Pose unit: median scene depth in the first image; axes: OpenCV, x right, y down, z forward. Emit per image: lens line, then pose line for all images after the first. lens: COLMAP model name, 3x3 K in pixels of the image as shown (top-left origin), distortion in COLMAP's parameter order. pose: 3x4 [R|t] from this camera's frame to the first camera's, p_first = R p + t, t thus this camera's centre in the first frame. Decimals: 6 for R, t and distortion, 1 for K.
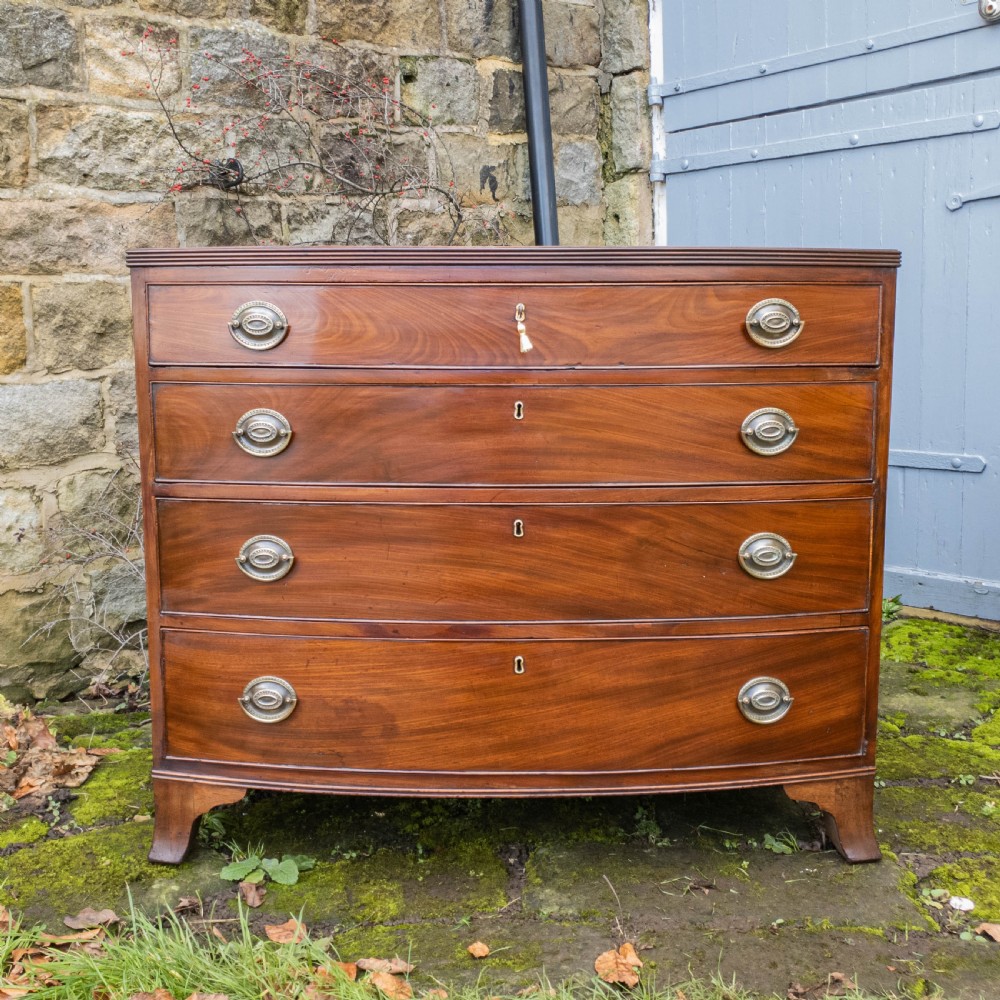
lens RADIAL K [[1135.2, 0, 481.4], [0, 1135.2, 485.1], [0, 0, 1]] dist [0.066151, -0.174379]
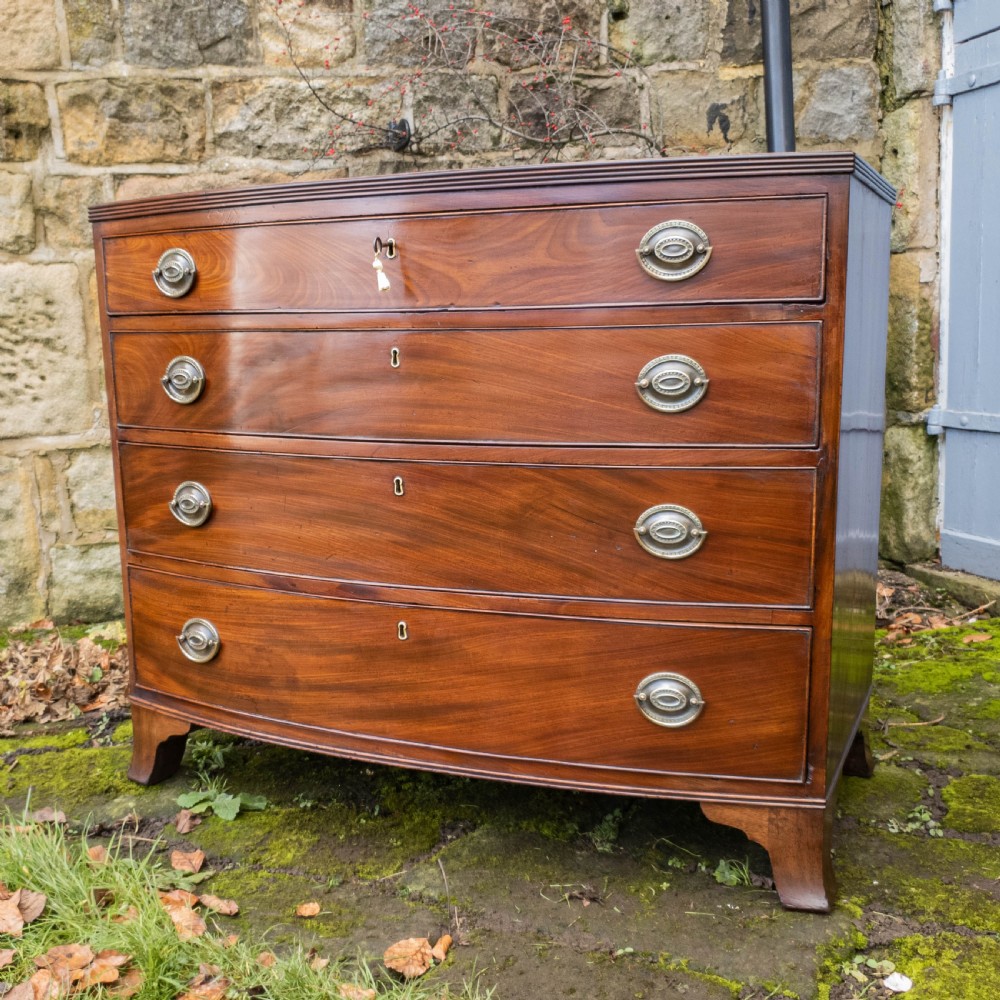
lens RADIAL K [[1153.8, 0, 468.5], [0, 1153.8, 539.1], [0, 0, 1]] dist [0.016392, -0.033047]
pose [[0.904426, 0.064698, -0.421695, 0.304546], [-0.040050, 0.996945, 0.067058, 0.010435], [0.424745, -0.043760, 0.904255, 0.102837]]
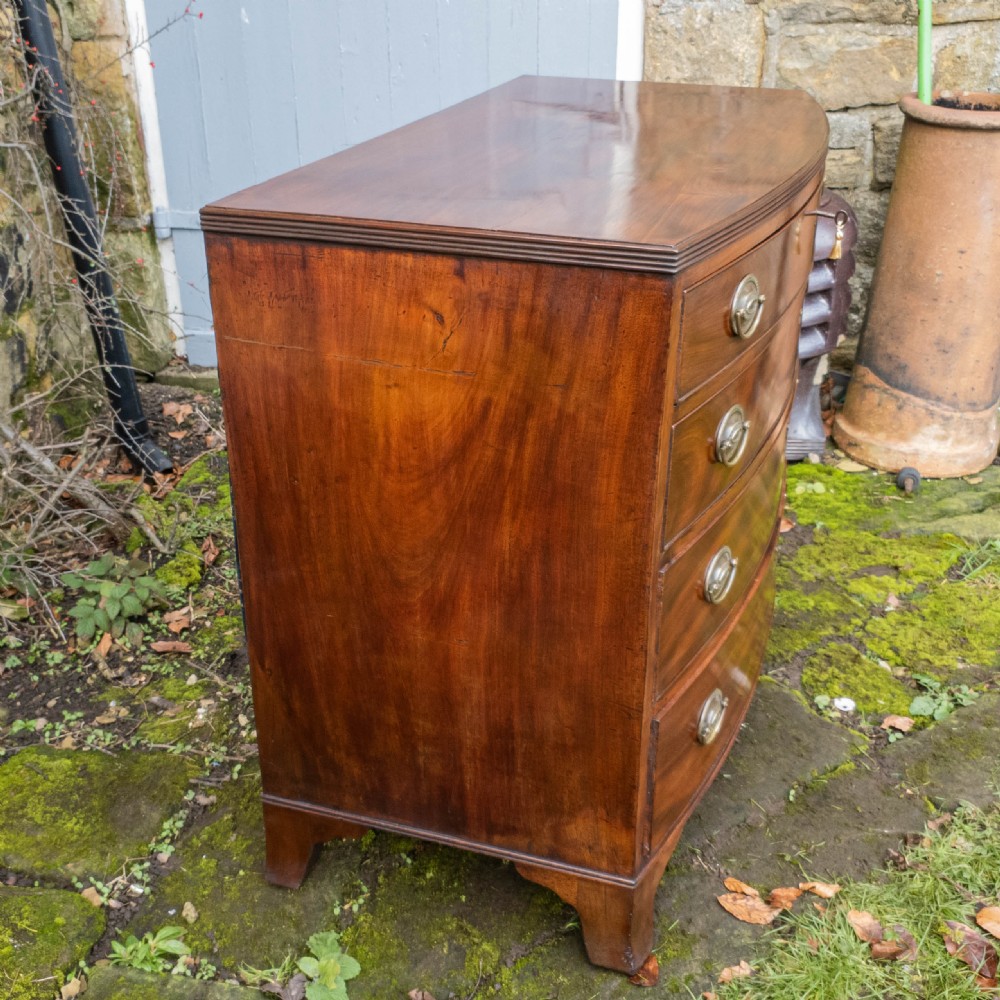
lens RADIAL K [[1227.6, 0, 475.5], [0, 1227.6, 498.9], [0, 0, 1]] dist [0.003240, -0.006706]
pose [[0.758453, -0.268077, 0.594039, -0.356090], [0.078426, 0.942403, 0.325154, -0.171129], [-0.646991, -0.200026, 0.735793, 0.238846]]
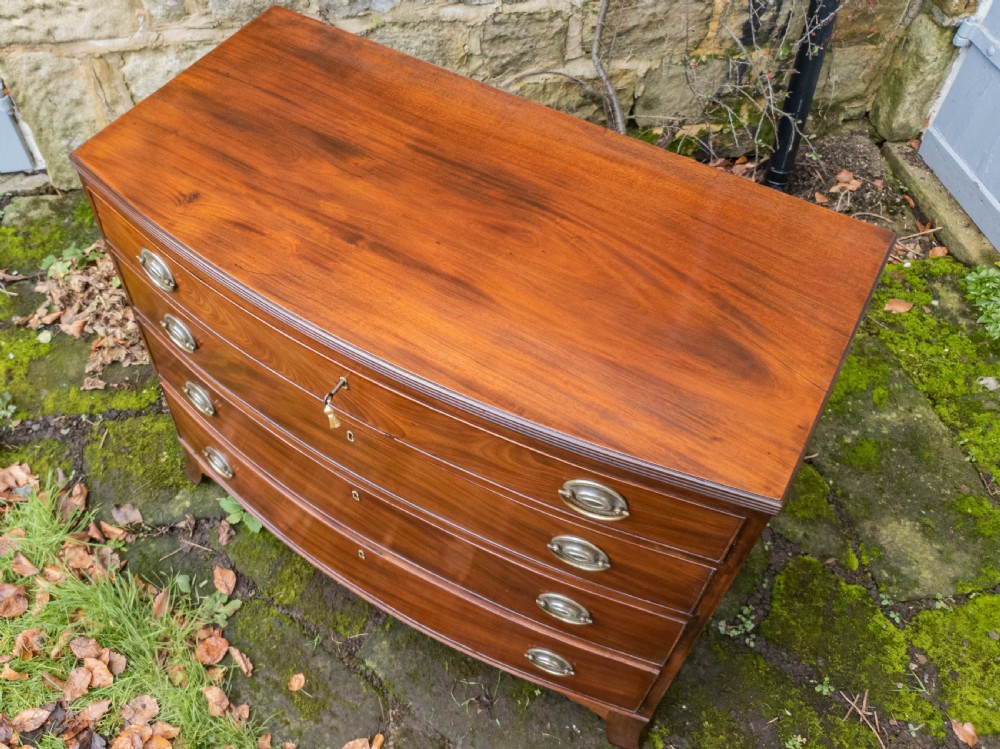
lens RADIAL K [[905.8, 0, 441.0], [0, 905.8, 312.1], [0, 0, 1]] dist [-0.023822, 0.063442]
pose [[0.843886, 0.415108, -0.339914, 0.207525], [-0.086654, 0.730685, 0.677193, -0.440857], [0.529478, -0.542019, 0.652586, 0.348790]]
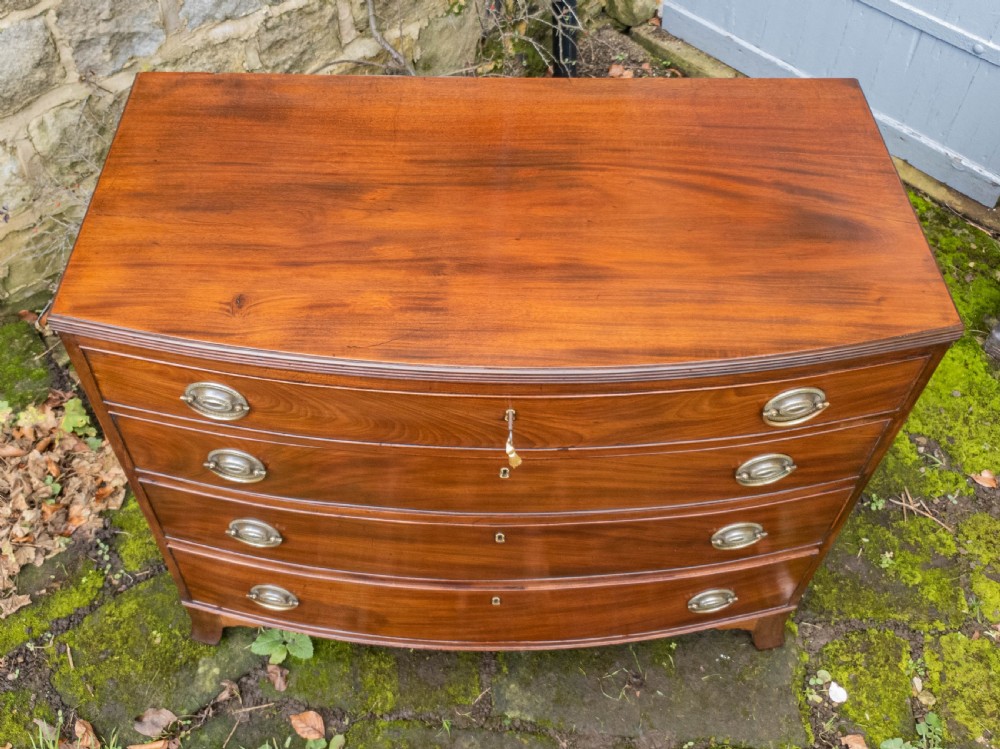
lens RADIAL K [[979.8, 0, 464.3], [0, 979.8, 288.9], [0, 0, 1]] dist [-0.002536, 0.007202]
pose [[0.999817, 0.019098, 0.000828, -0.002751], [-0.015209, 0.768491, 0.639680, -0.434566], [0.011580, -0.639575, 0.768641, 0.289944]]
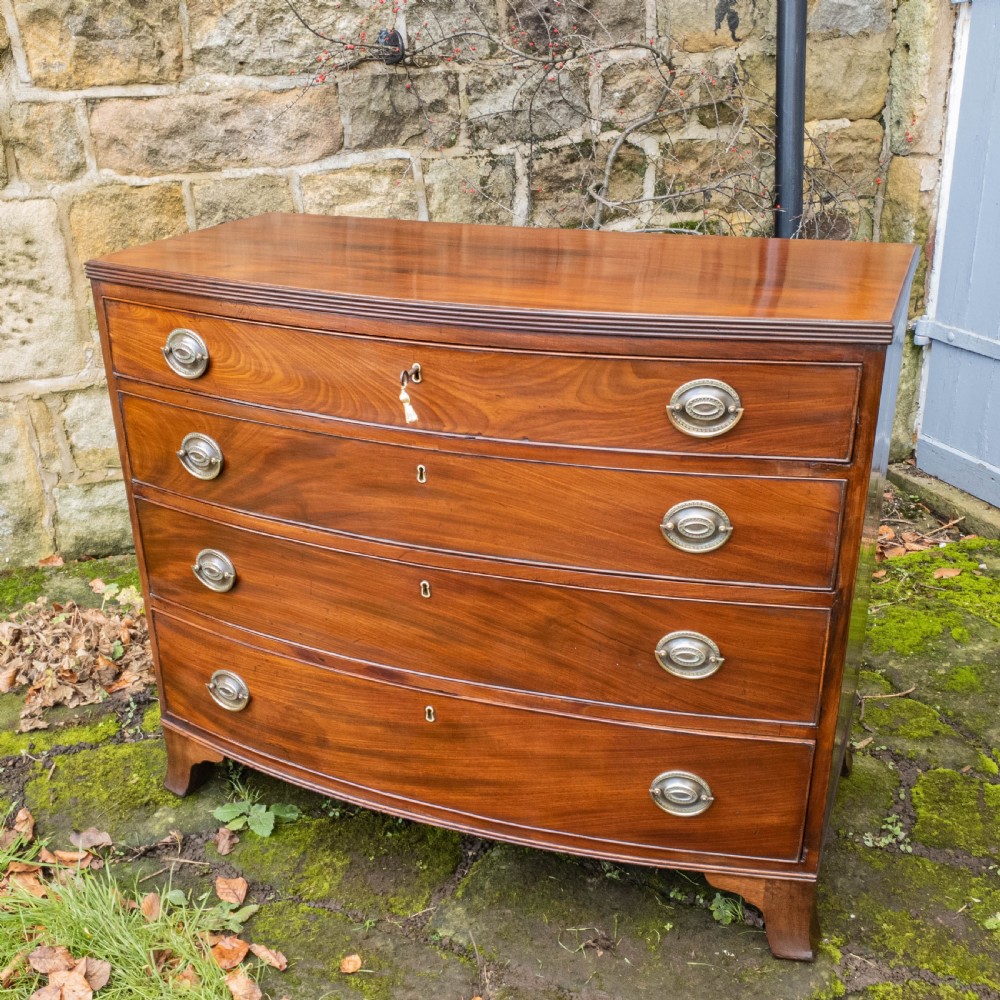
lens RADIAL K [[1118.4, 0, 501.4], [0, 1118.4, 538.0], [0, 0, 1]] dist [0.016544, -0.016926]
pose [[0.926169, 0.149043, -0.346406, 0.258150], [-0.043432, 0.954629, 0.294612, -0.177302], [0.374599, -0.257816, 0.890622, 0.120846]]
